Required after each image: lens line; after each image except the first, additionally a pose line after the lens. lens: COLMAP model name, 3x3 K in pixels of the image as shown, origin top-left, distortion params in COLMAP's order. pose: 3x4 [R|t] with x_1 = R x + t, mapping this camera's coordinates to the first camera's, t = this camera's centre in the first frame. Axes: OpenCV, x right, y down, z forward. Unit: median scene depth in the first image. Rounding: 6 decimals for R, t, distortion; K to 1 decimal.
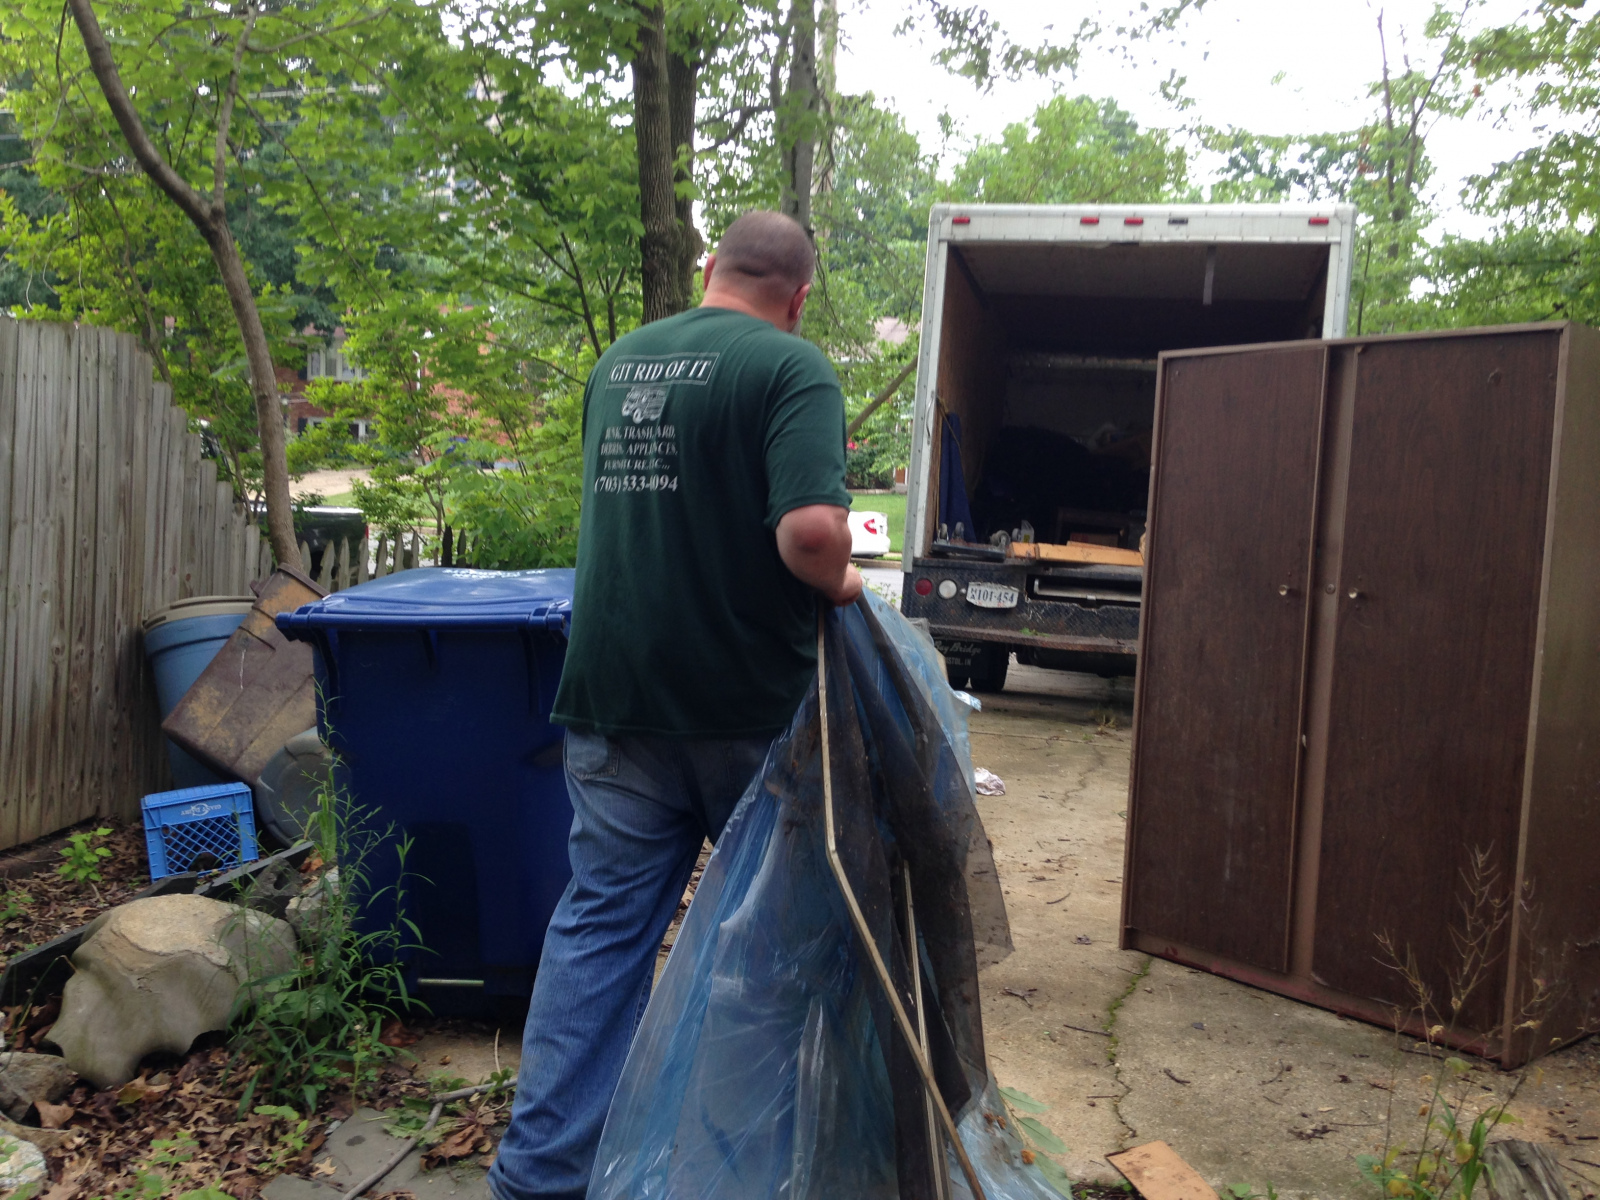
lens RADIAL K [[1547.5, 0, 881.5], [0, 1547.5, 602.2], [0, 0, 1]] dist [0.059093, 0.000000]
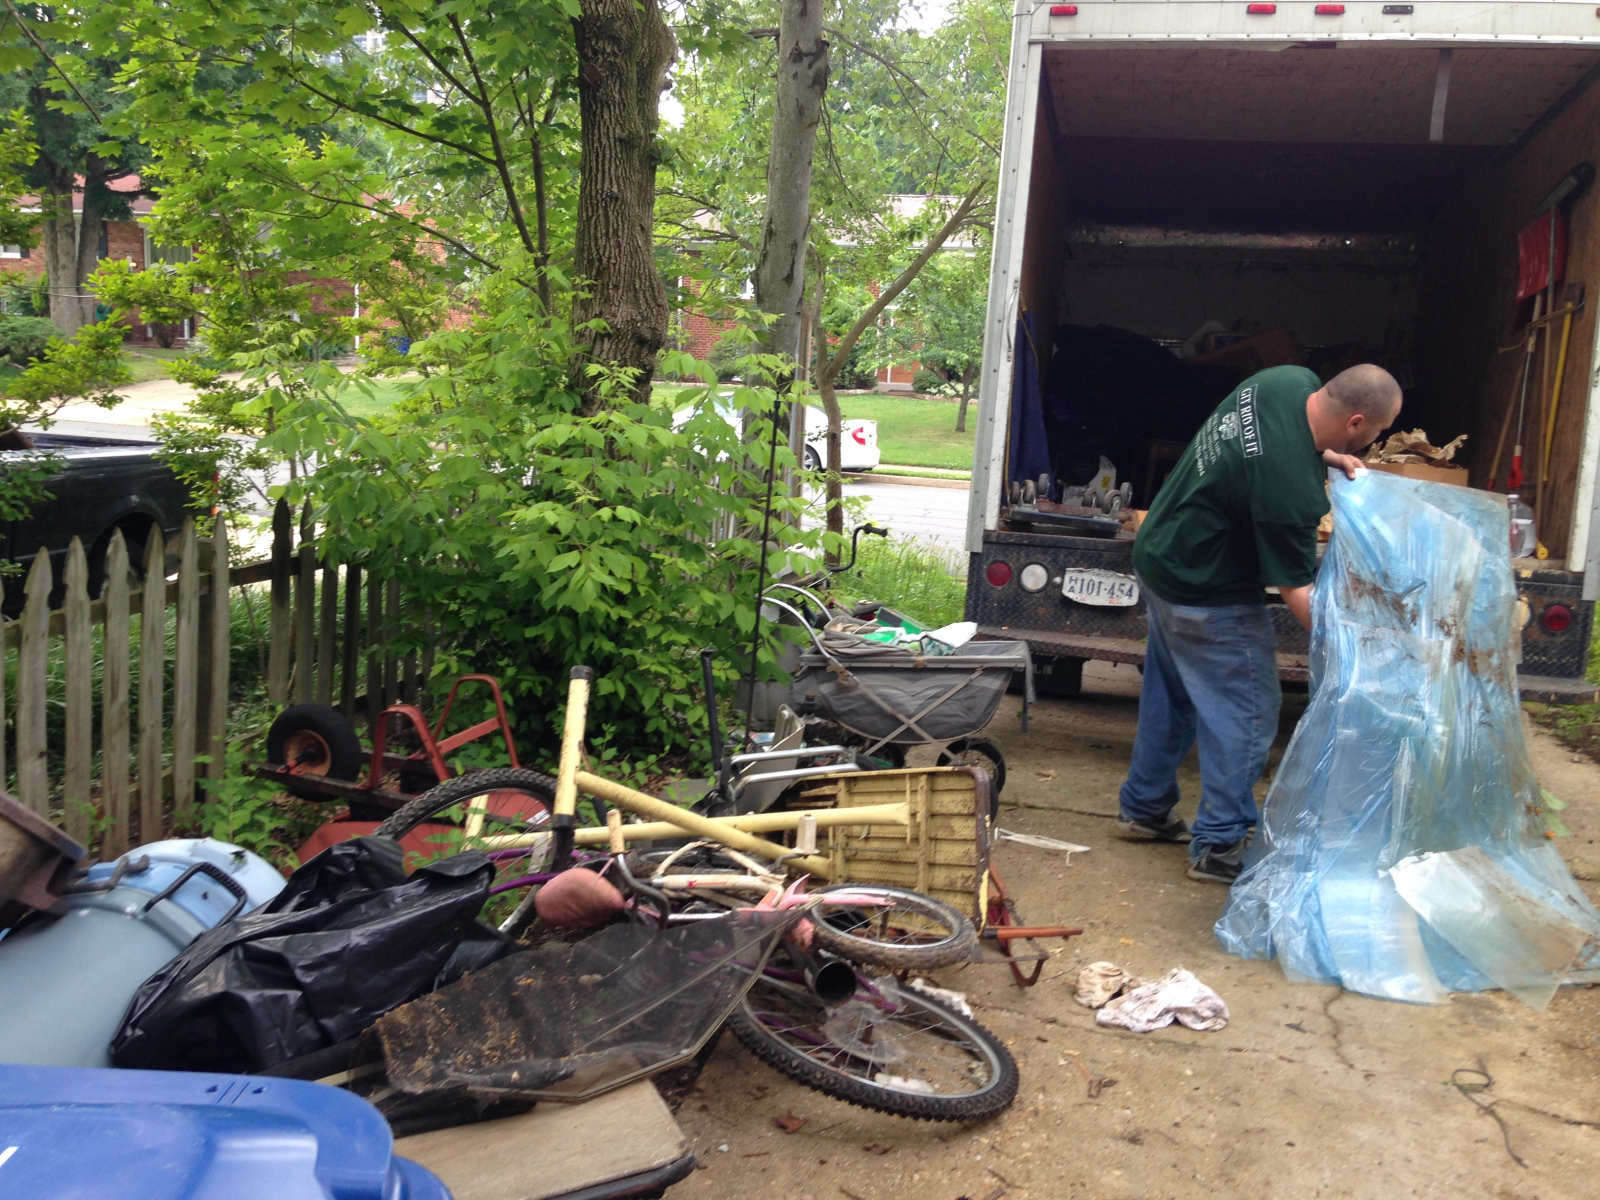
lens RADIAL K [[1547.5, 0, 798.0], [0, 1547.5, 686.1], [0, 0, 1]] dist [0.059093, 0.000000]
pose [[0.999516, 0.006815, -0.030358, -0.039374], [-0.003057, 0.992505, 0.122169, -0.043130], [0.030963, -0.122017, 0.992045, 0.303722]]
